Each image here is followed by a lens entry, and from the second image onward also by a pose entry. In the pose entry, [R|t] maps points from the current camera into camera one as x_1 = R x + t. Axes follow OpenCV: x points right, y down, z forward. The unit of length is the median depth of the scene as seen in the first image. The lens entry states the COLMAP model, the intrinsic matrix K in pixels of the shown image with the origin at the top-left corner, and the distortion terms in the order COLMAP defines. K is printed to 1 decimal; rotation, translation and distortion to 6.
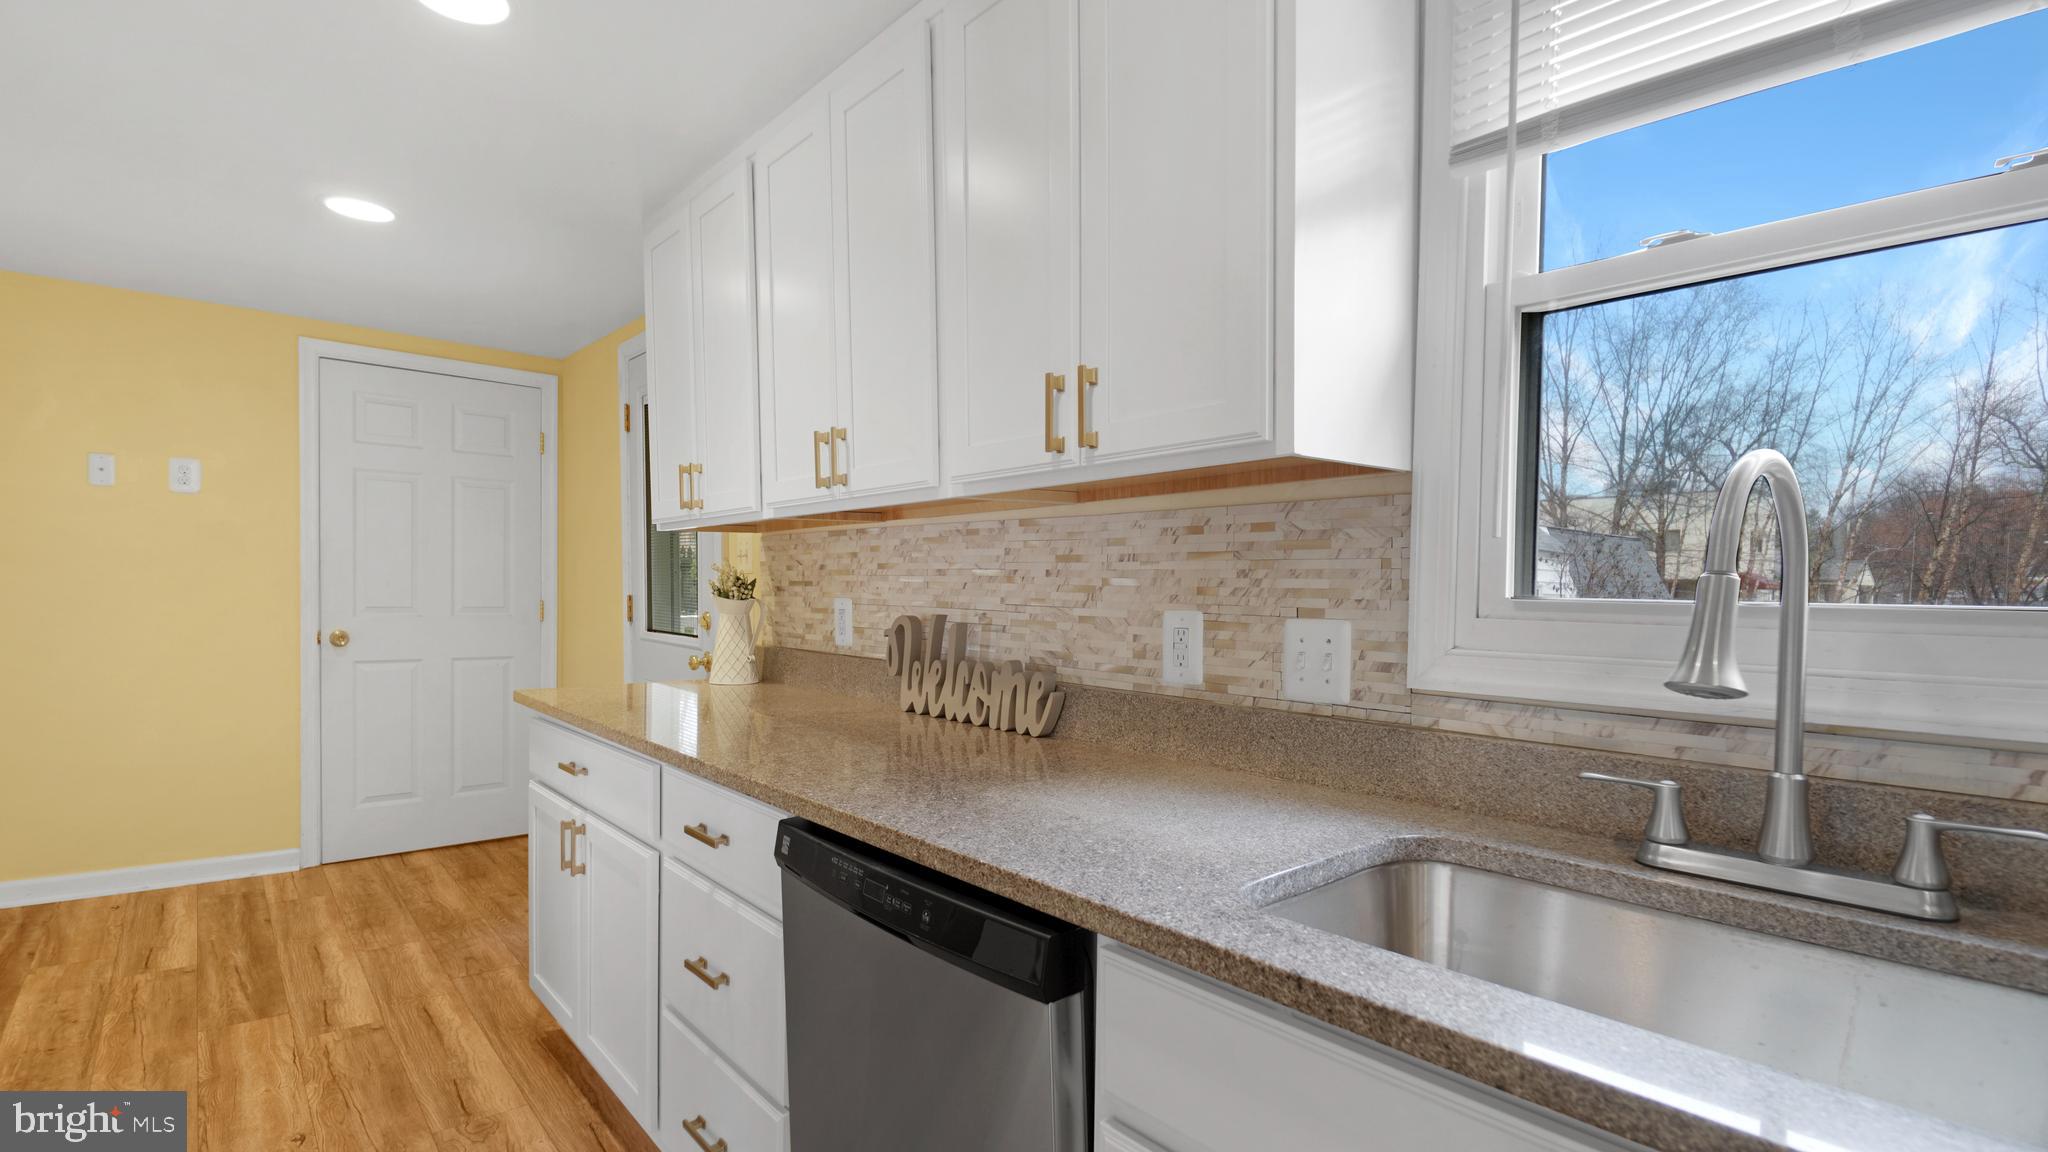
lens RADIAL K [[957.7, 0, 1024.0], [0, 957.7, 576.0], [0, 0, 1]] dist [0.000923, 0.000005]
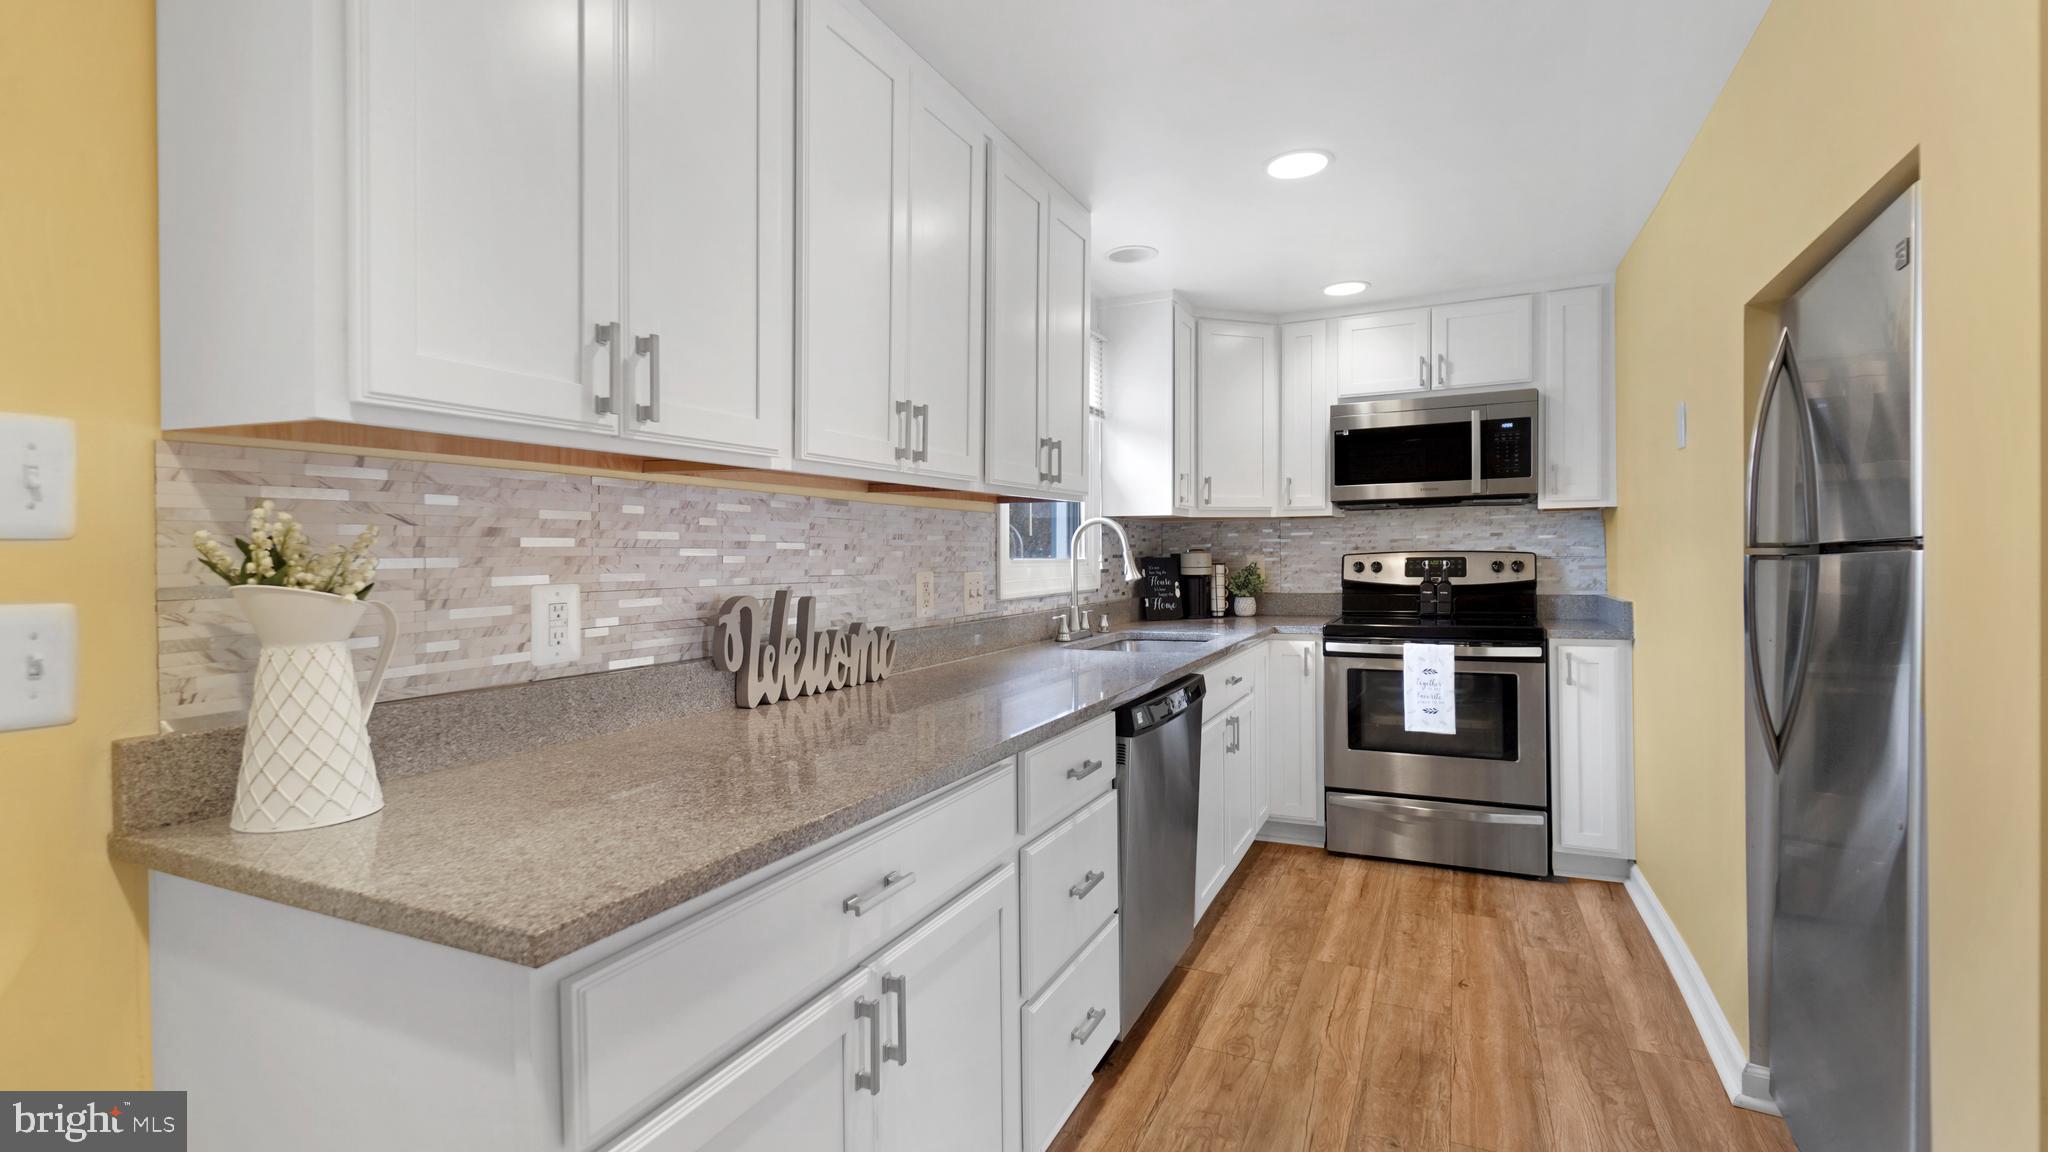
lens RADIAL K [[914.8, 0, 1015.0], [0, 914.8, 563.3], [0, 0, 1]] dist [0.001061, 0.000014]
pose [[-0.403111, -0.010523, 0.915091, -1.058816], [0.001133, 0.999927, 0.011998, 0.003542], [-0.915150, 0.005874, -0.403070, 1.227968]]
